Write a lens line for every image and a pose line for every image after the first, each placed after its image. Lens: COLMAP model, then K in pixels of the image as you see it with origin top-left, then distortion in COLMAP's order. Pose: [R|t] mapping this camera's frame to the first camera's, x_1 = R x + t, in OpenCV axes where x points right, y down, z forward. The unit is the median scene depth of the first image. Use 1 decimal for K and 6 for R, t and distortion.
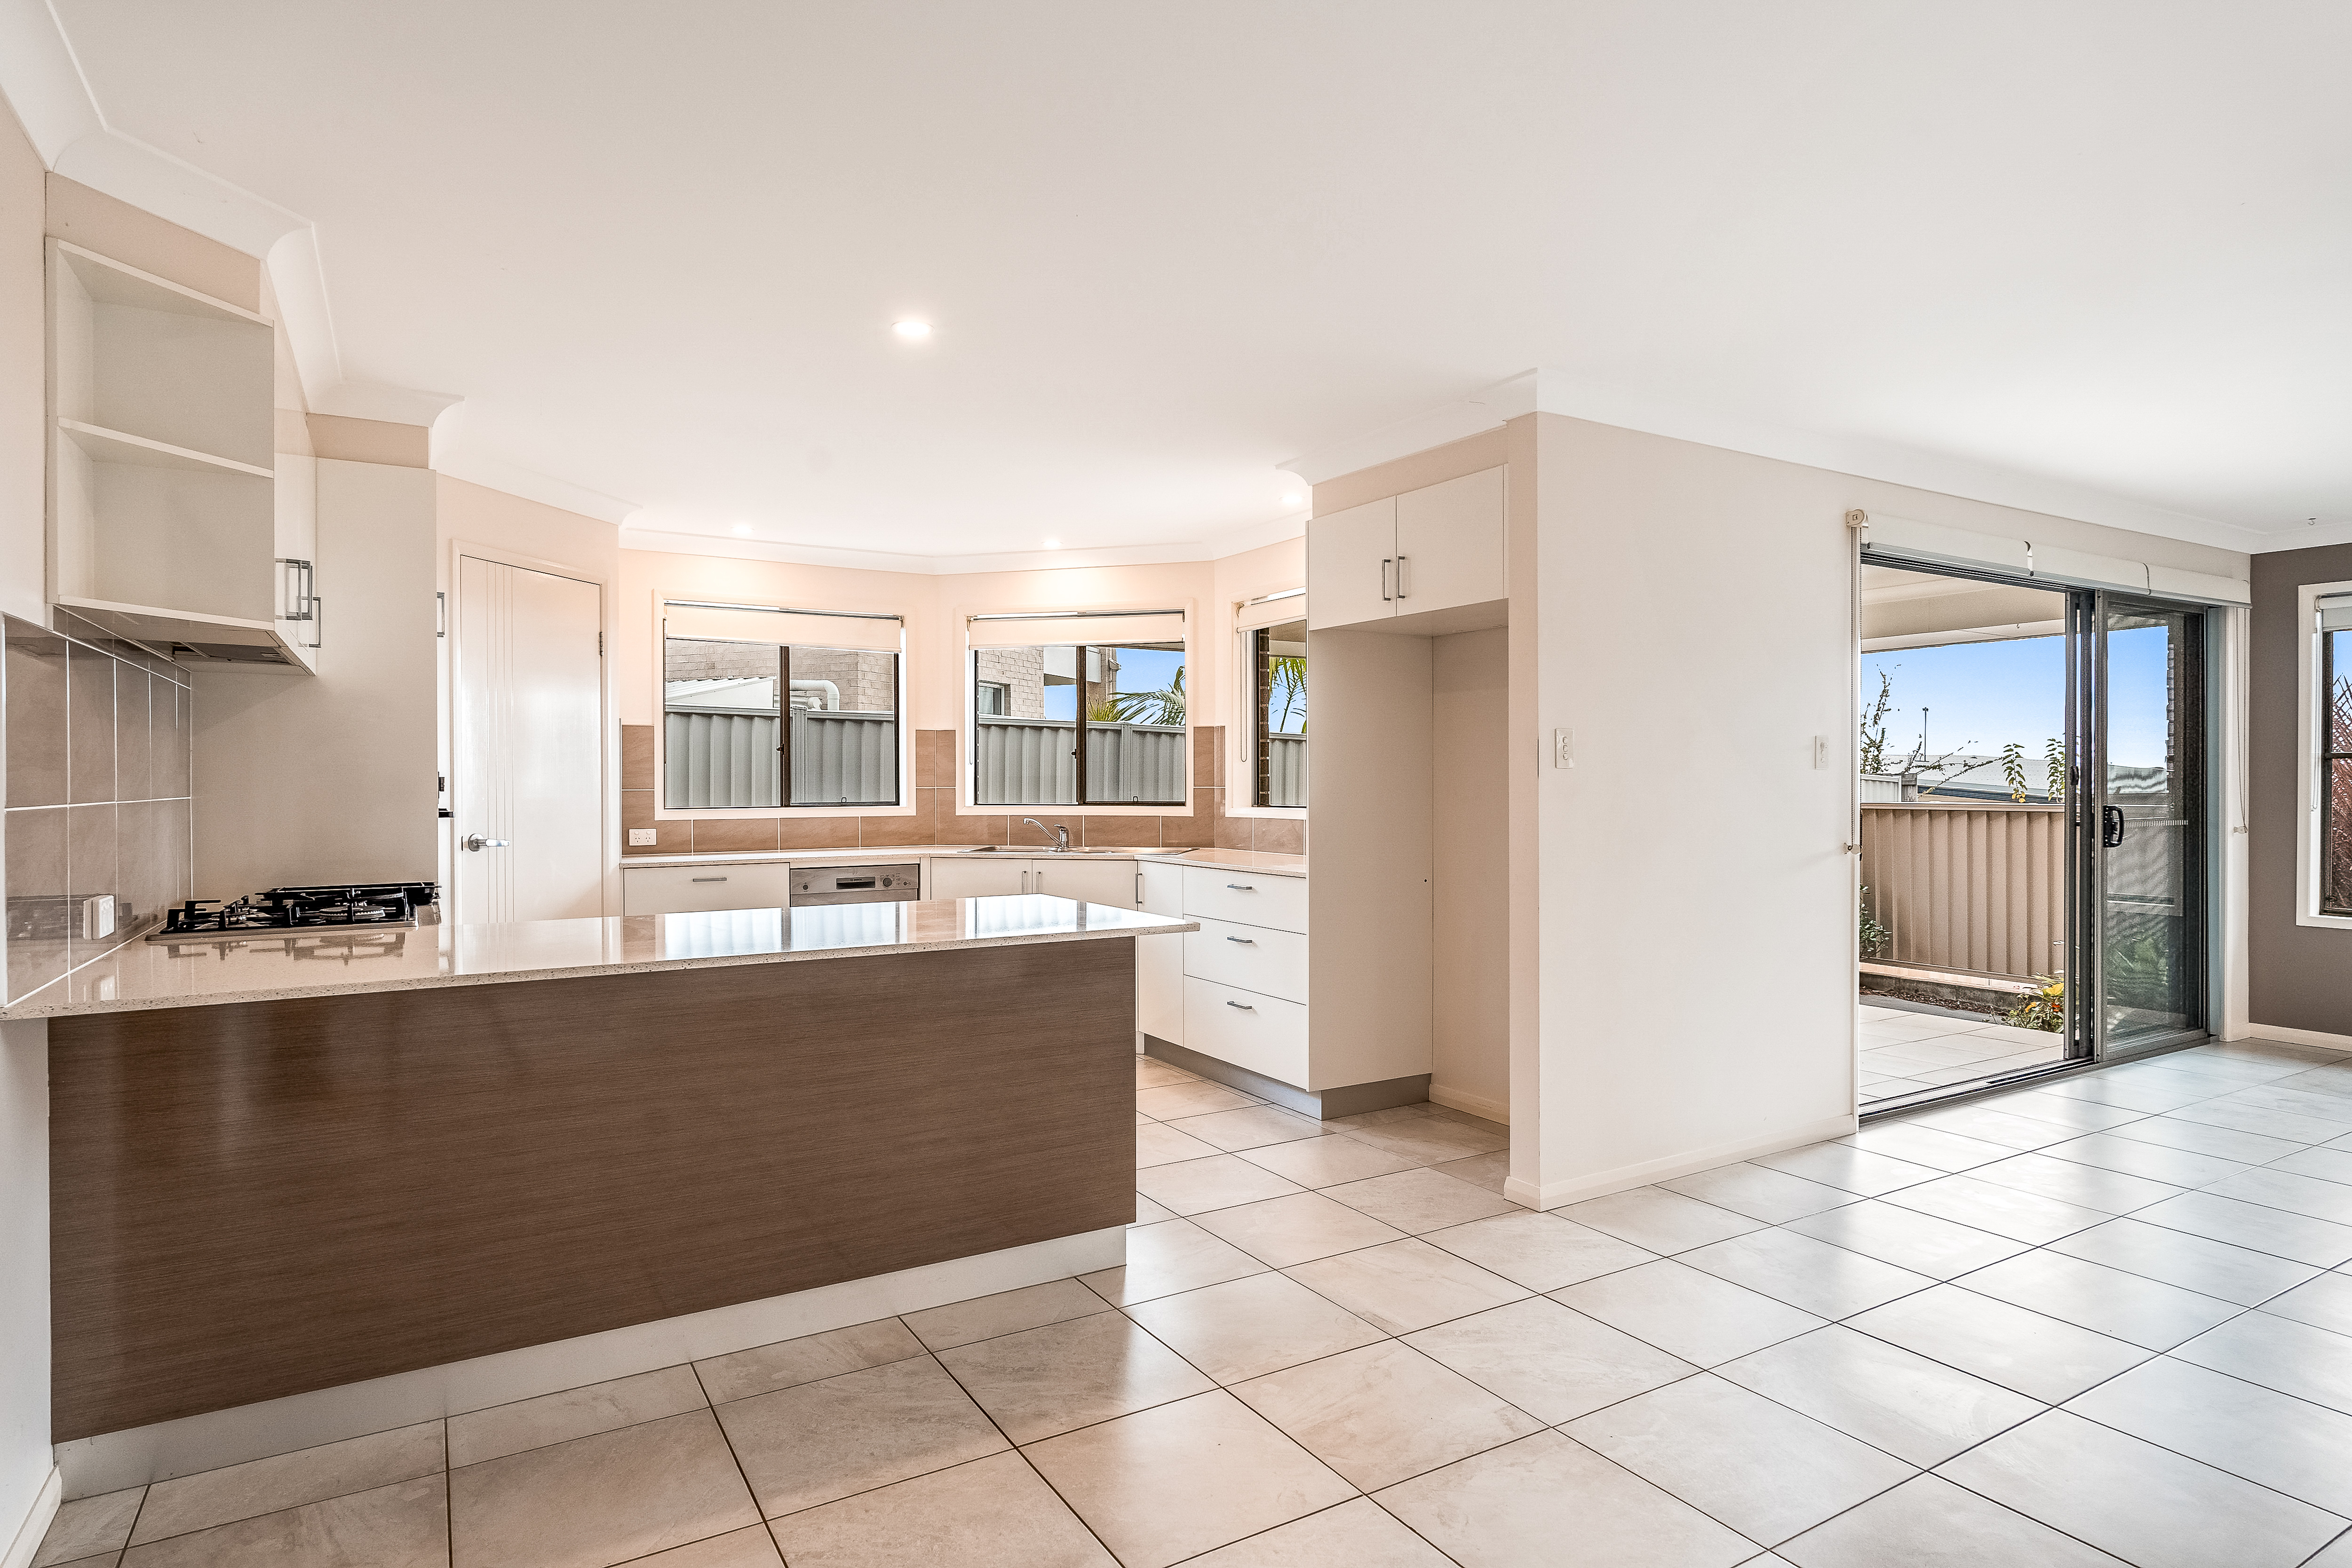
lens RADIAL K [[1277.5, 0, 1182.6], [0, 1277.5, 780.0], [0, 0, 1]] dist [0.001522, 0.000427]
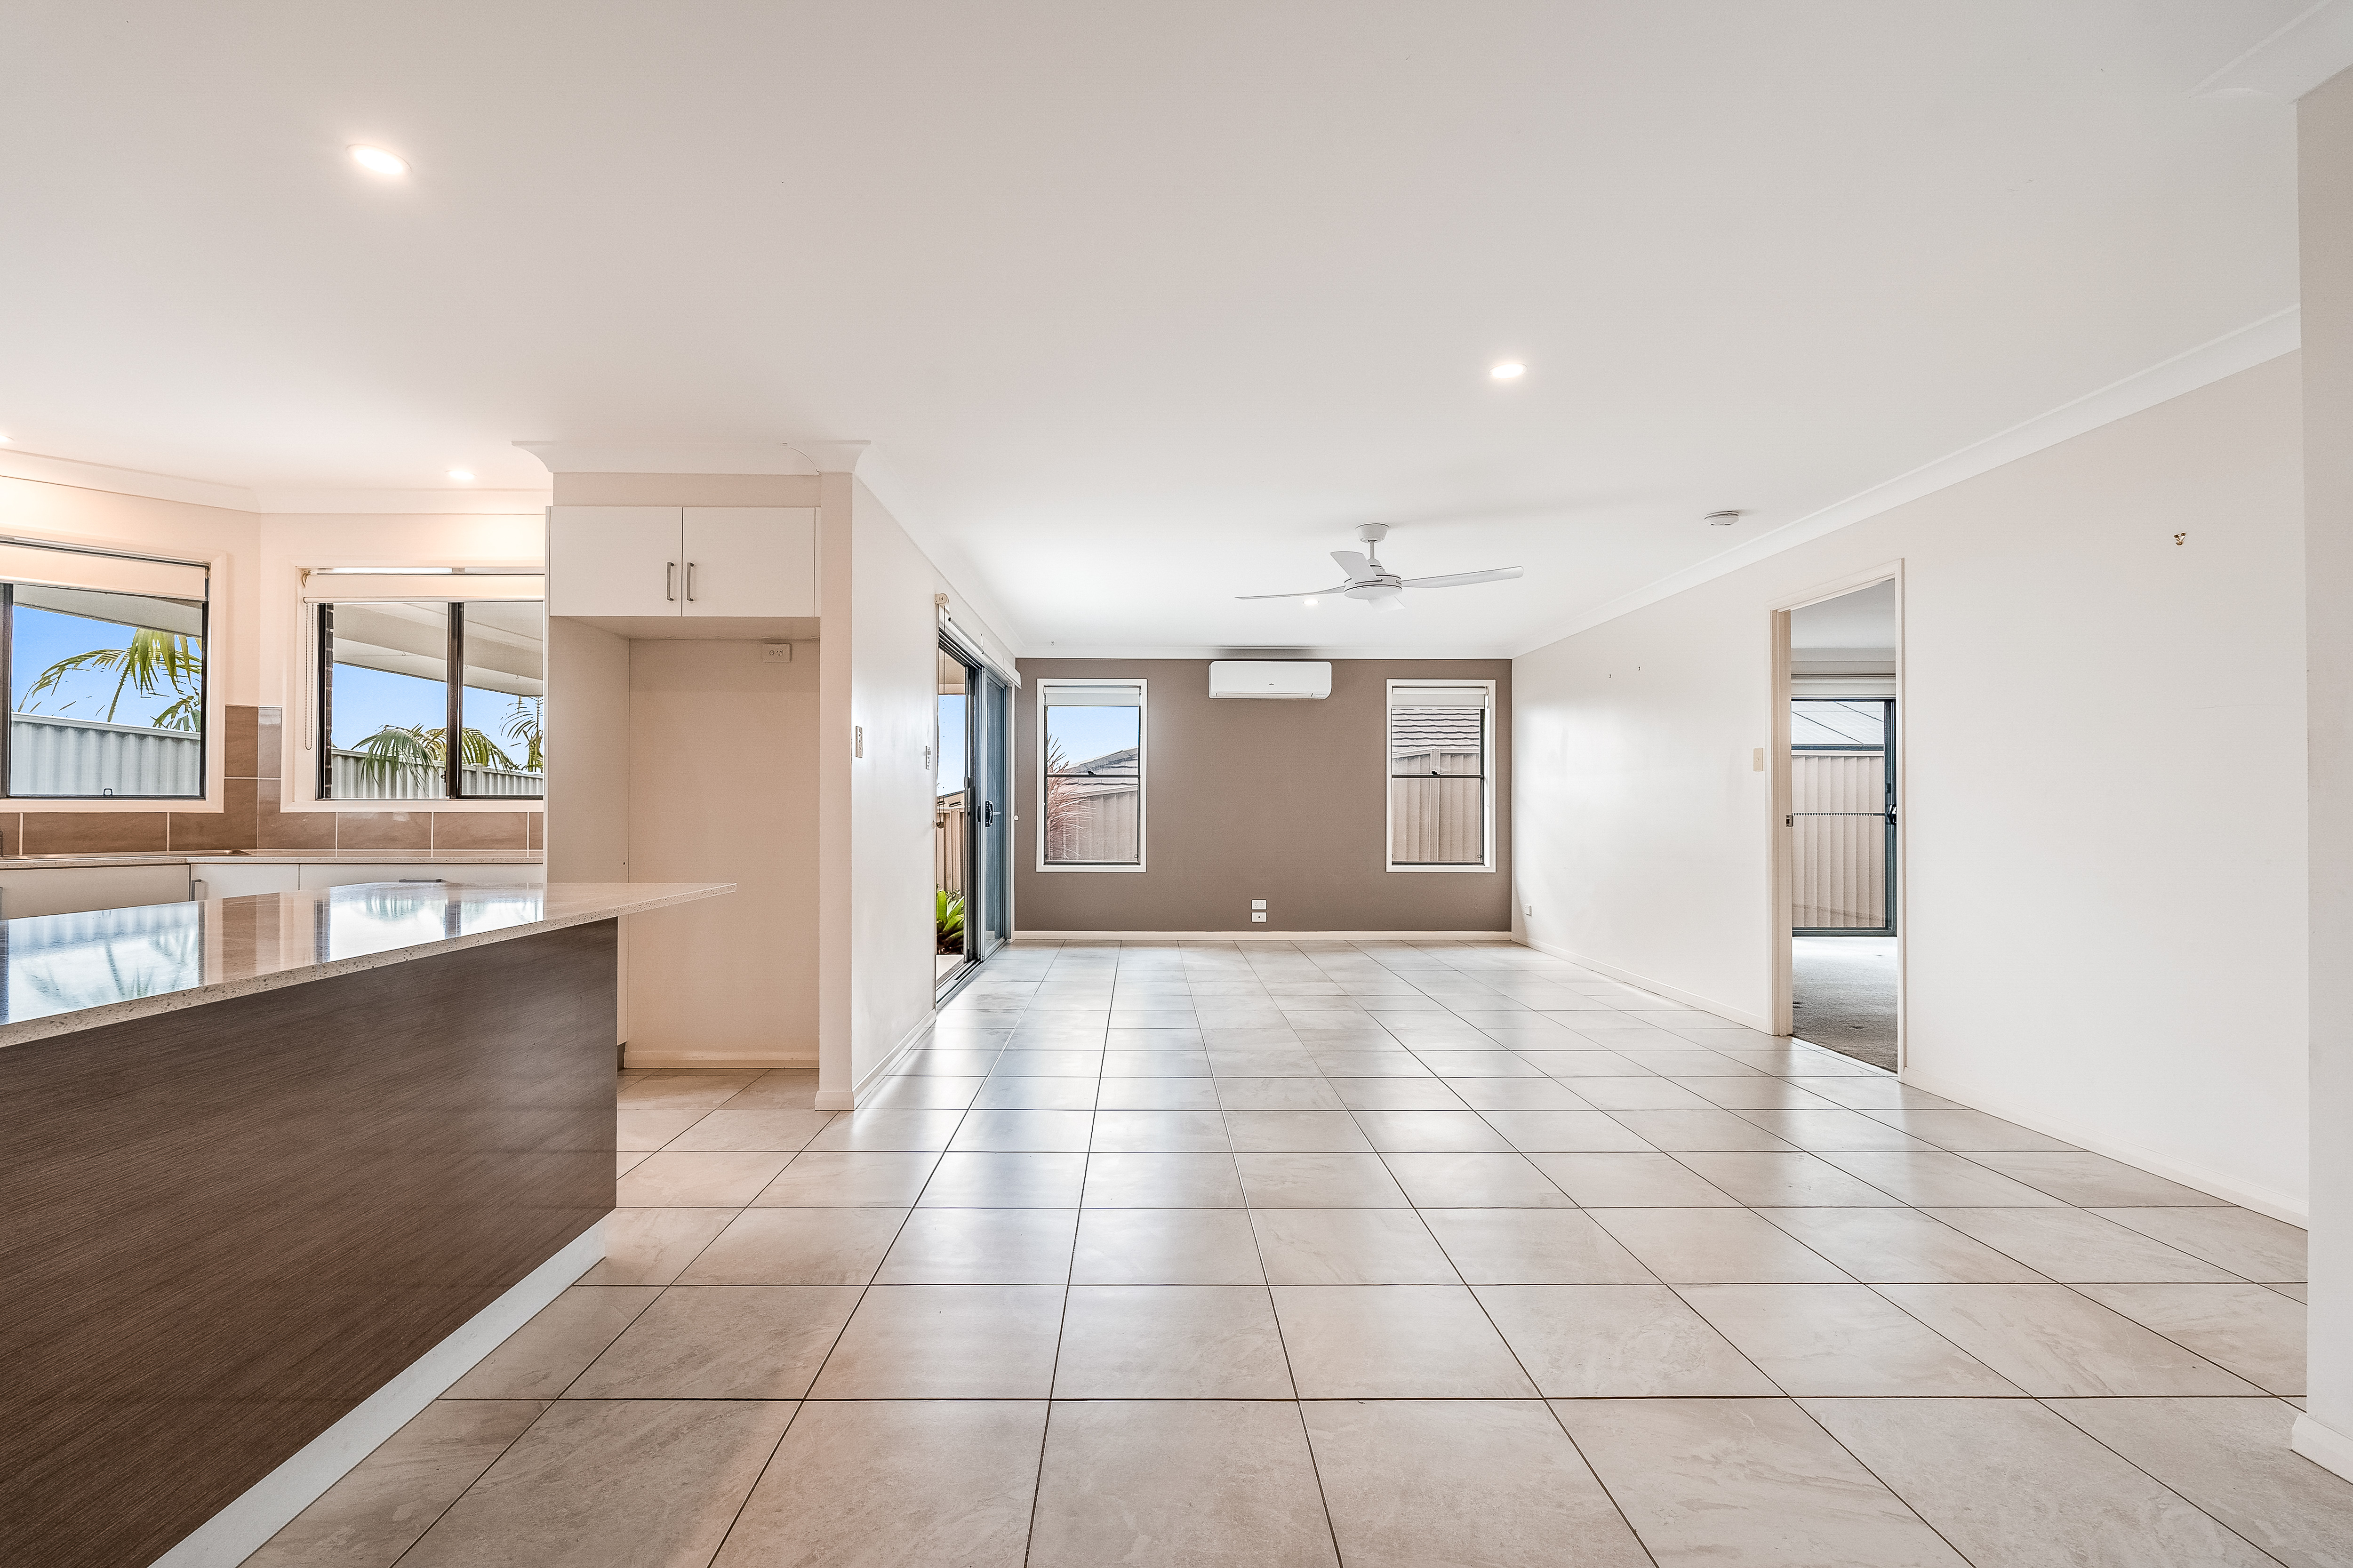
lens RADIAL K [[1033.0, 0, 1148.1], [0, 1033.0, 786.6], [0, 0, 1]] dist [-0.004262, 0.000361]
pose [[0.510515, 0.017461, 0.859691, -0.352493], [-0.001404, 0.999809, -0.019474, 0.031925], [-0.859868, 0.008735, 0.510443, 0.183495]]
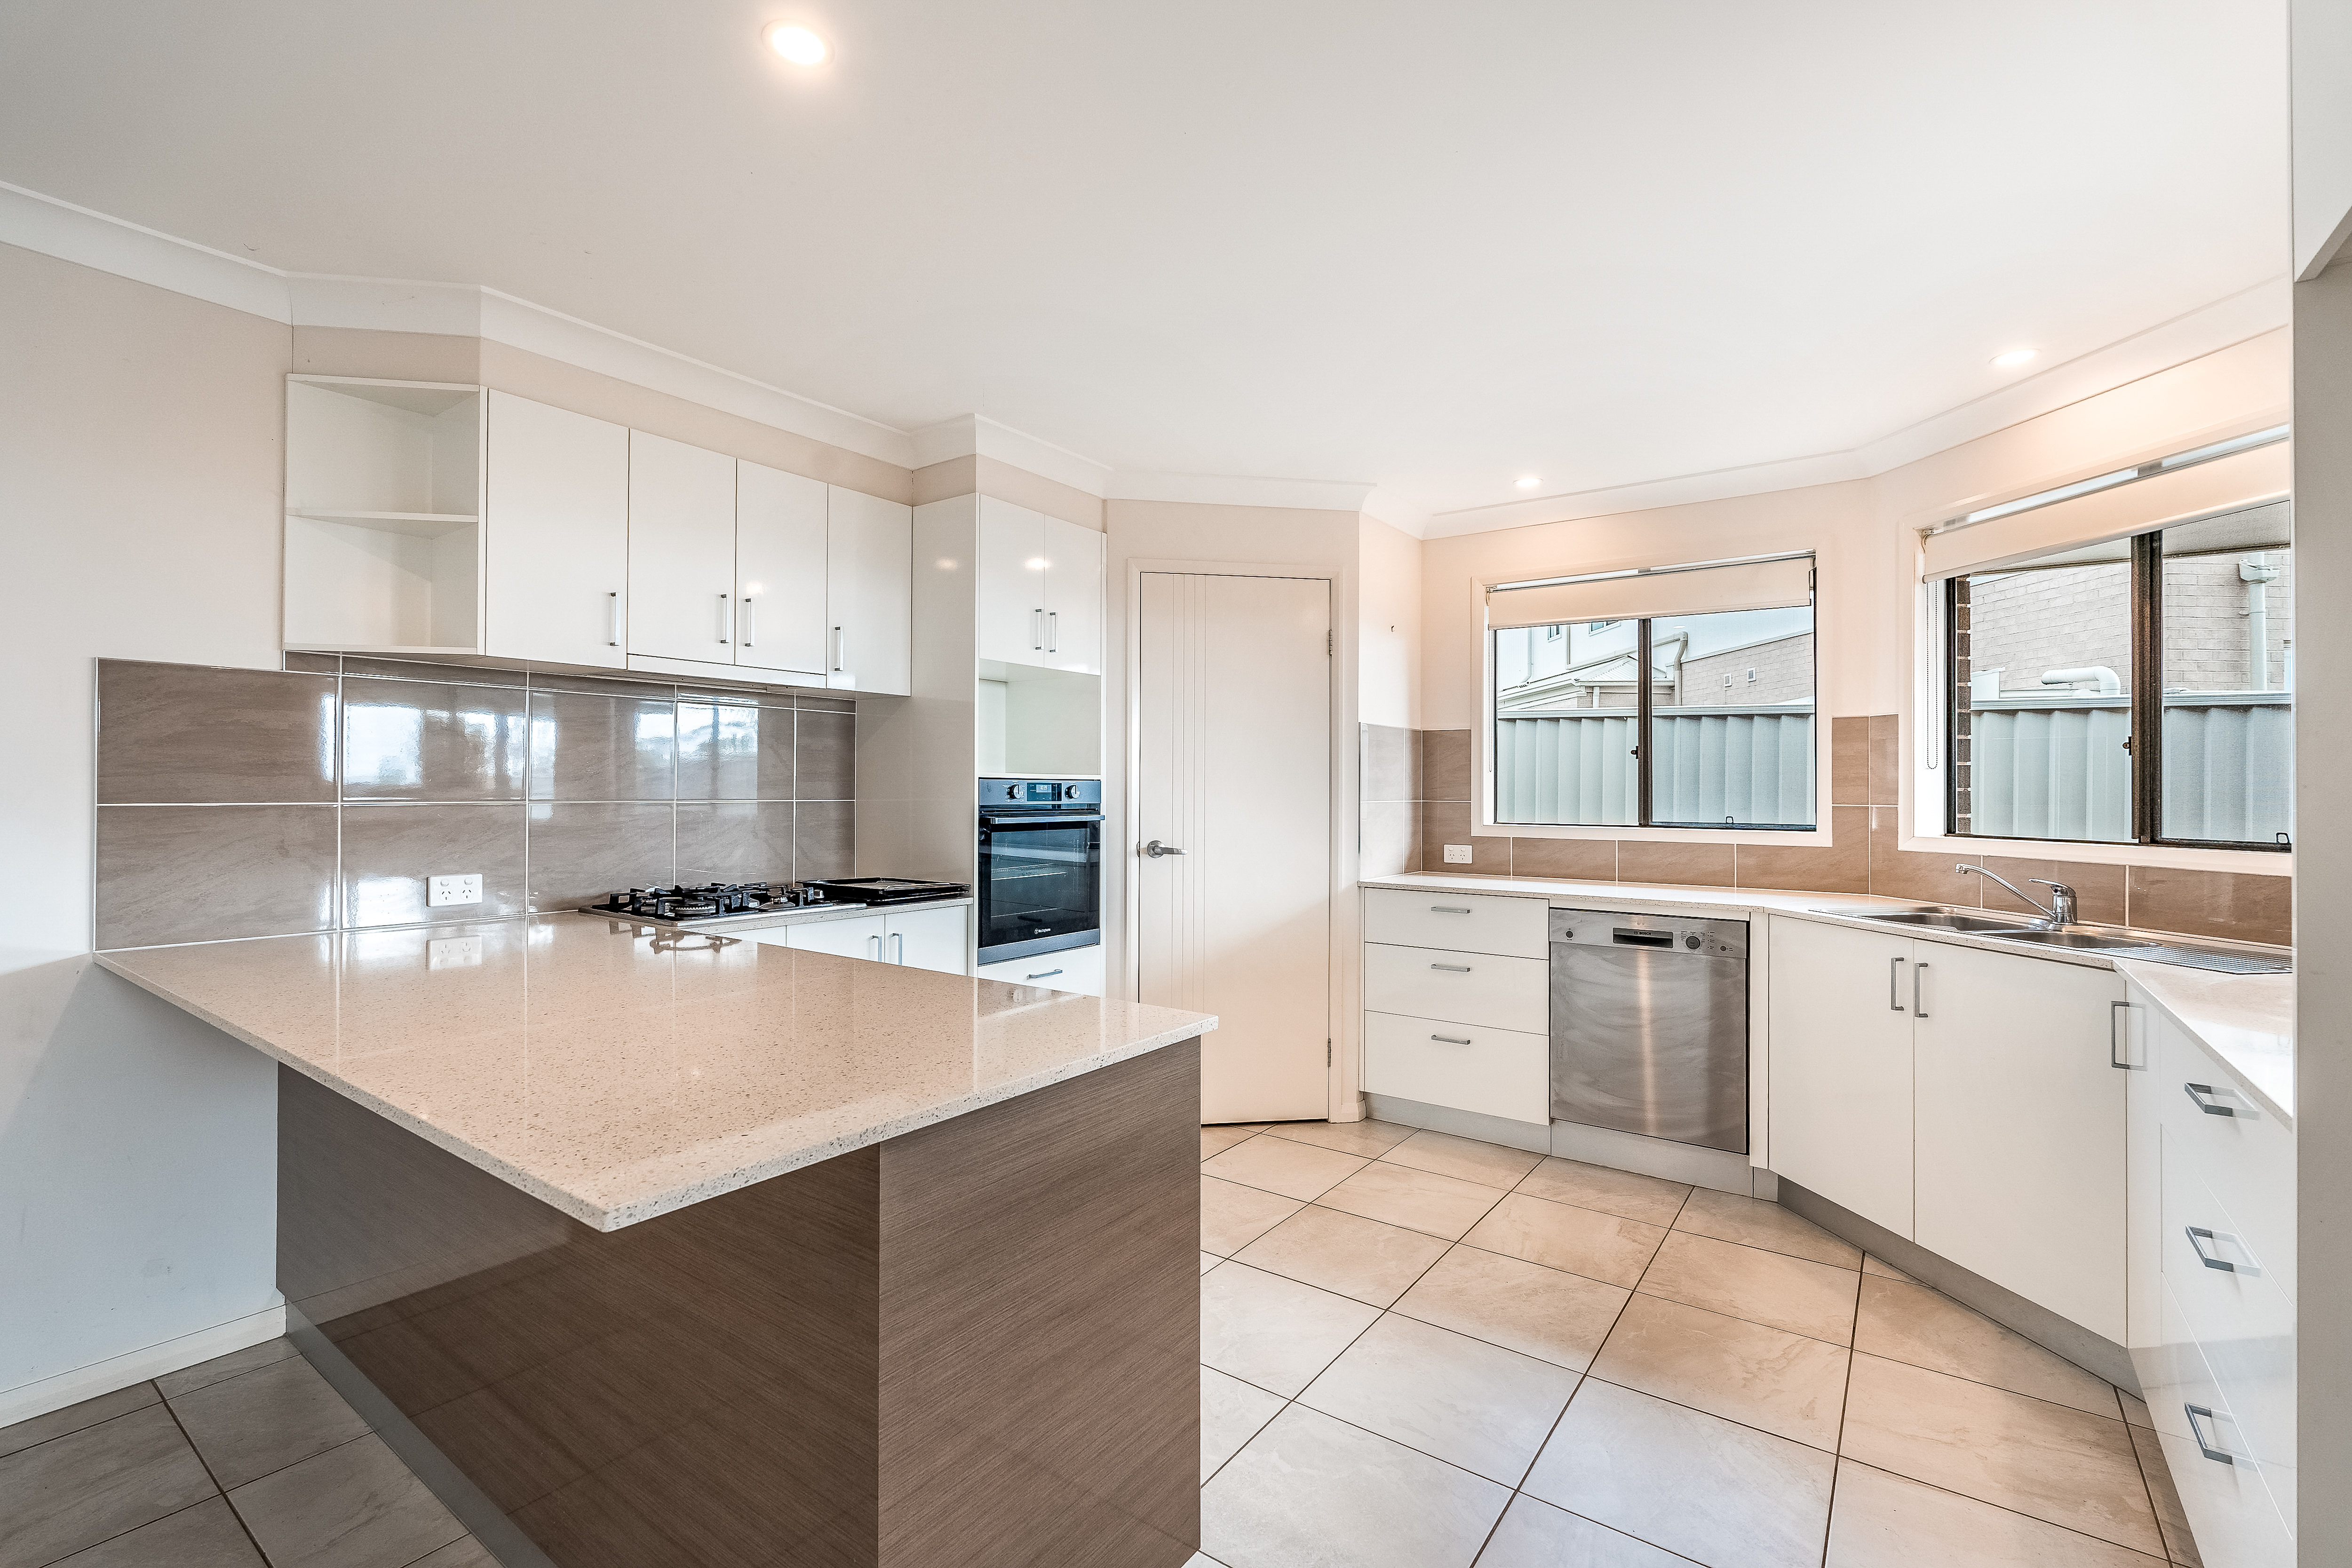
lens RADIAL K [[1032.5, 0, 1186.5], [0, 1032.5, 779.2], [0, 0, 1]] dist [-0.004262, 0.000361]
pose [[0.389474, -0.004614, -0.921026, 0.213056], [-0.006921, 0.999945, -0.007936, -0.001140], [0.921011, 0.009466, 0.389421, 0.673616]]
